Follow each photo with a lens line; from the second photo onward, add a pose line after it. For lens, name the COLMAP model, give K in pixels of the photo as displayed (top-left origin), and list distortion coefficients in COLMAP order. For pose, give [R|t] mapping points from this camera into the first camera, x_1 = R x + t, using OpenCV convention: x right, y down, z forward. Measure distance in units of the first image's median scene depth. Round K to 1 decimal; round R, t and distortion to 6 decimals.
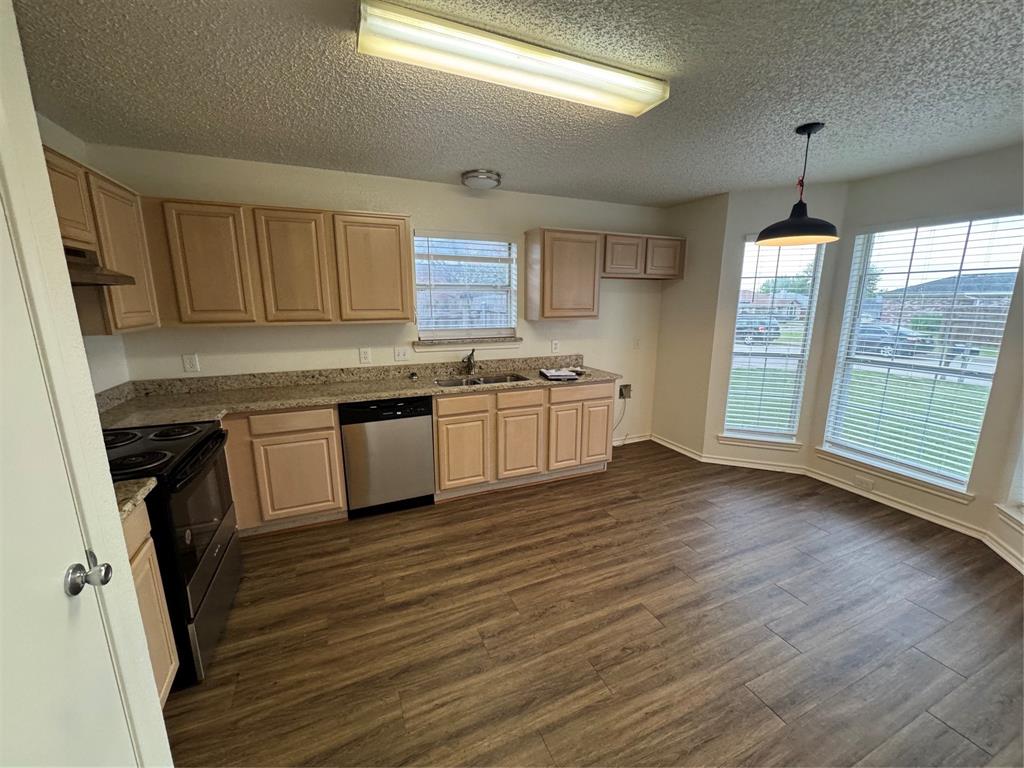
lens RADIAL K [[409.9, 0, 512.9], [0, 409.9, 385.6], [0, 0, 1]] dist [-0.002002, -0.000042]
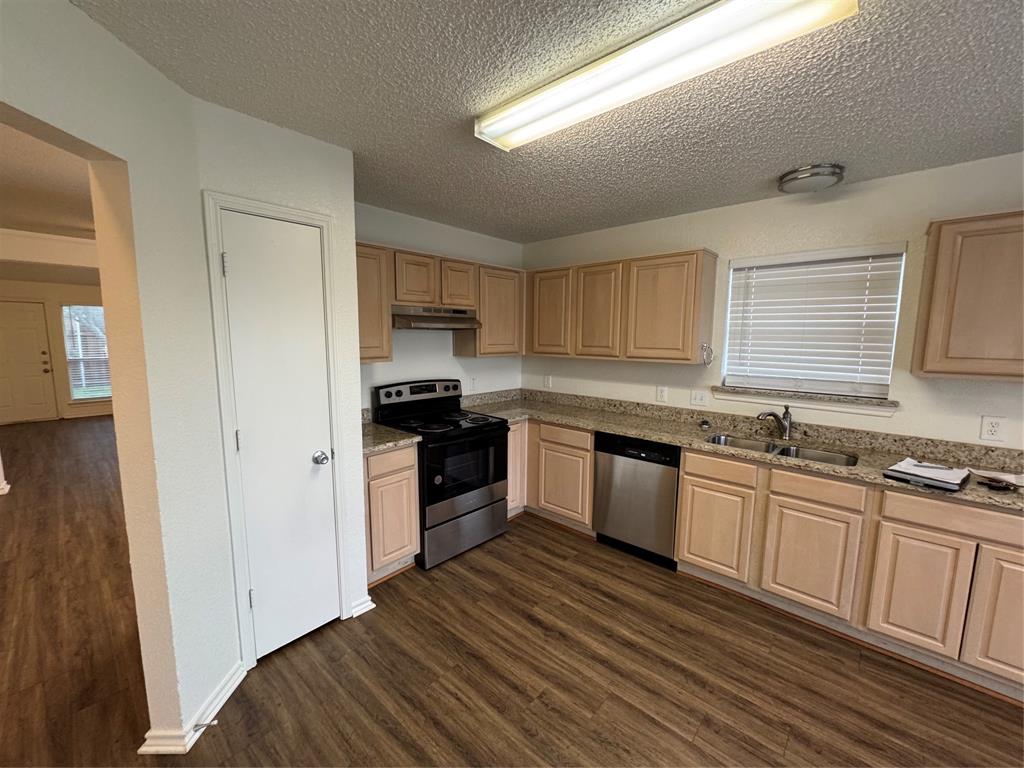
lens RADIAL K [[409.9, 0, 512.9], [0, 409.9, 385.6], [0, 0, 1]] dist [-0.002002, -0.000042]
pose [[0.411687, 0.113902, -0.904179, 0.427878], [-0.193377, 0.980483, 0.035466, -0.064664], [0.890572, 0.160247, 0.425678, 0.281661]]
